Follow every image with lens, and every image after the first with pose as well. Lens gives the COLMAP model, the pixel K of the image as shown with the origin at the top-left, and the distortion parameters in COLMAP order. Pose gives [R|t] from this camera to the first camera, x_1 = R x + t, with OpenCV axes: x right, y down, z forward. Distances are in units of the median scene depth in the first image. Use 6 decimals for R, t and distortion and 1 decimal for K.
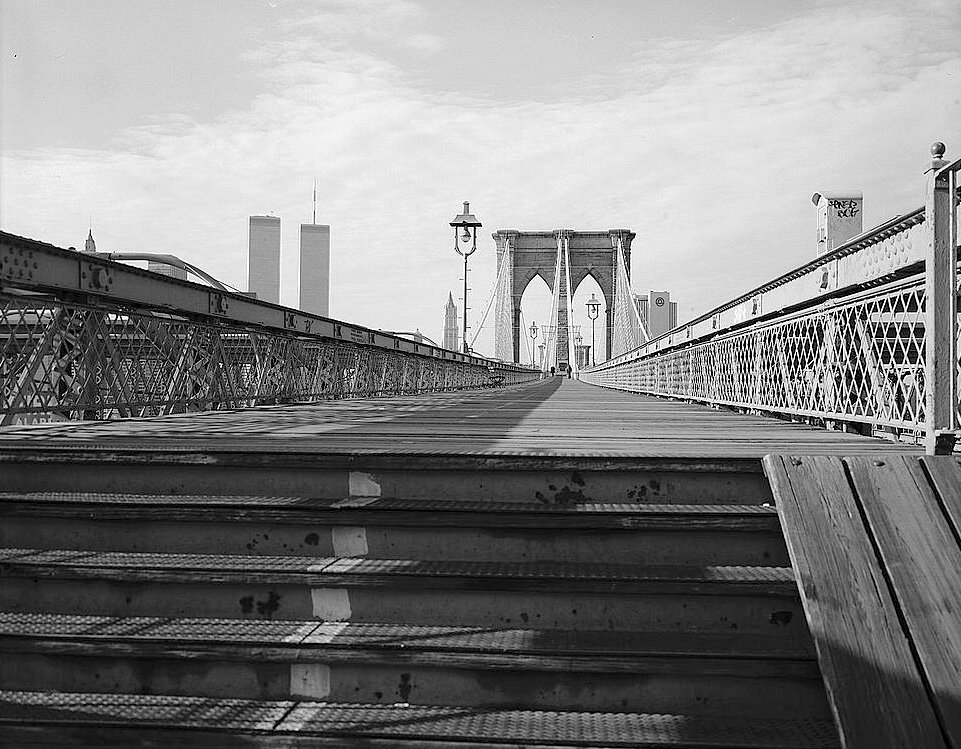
lens RADIAL K [[1289.4, 0, 480.4], [0, 1289.4, 372.4], [0, 0, 1]] dist [-0.027356, 0.000000]
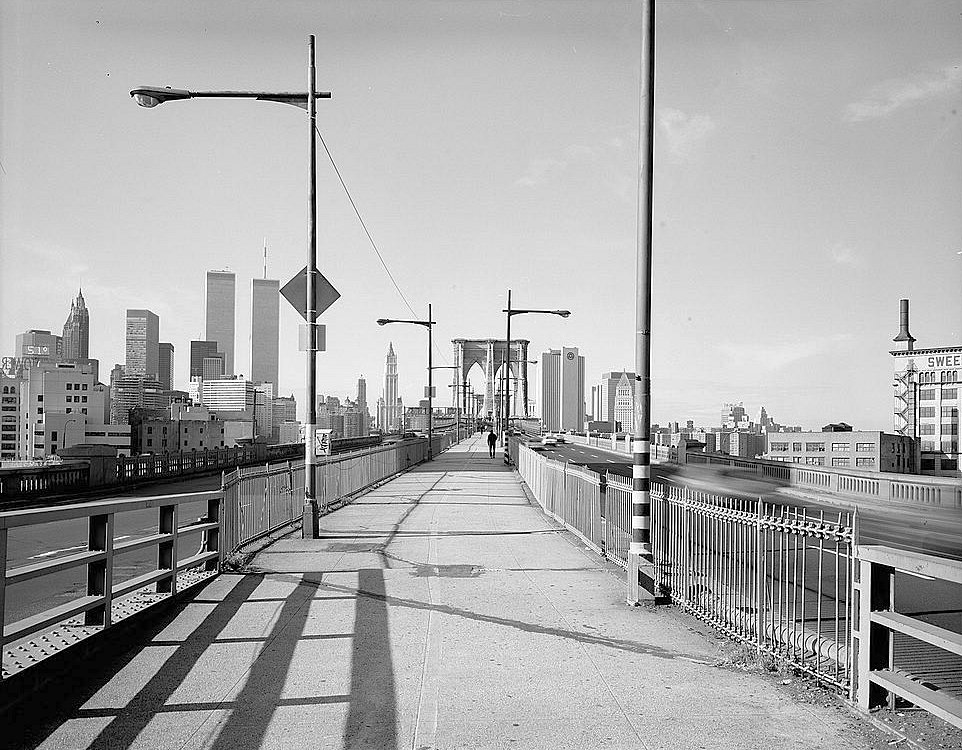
lens RADIAL K [[1290.7, 0, 480.6], [0, 1290.7, 376.6], [0, 0, 1]] dist [-0.027356, 0.000000]
pose [[0.998468, 0.000534, 0.055336, -0.050223], [0.000989, 0.999622, -0.027492, -0.006468], [-0.055329, 0.027504, 0.998089, -0.813188]]
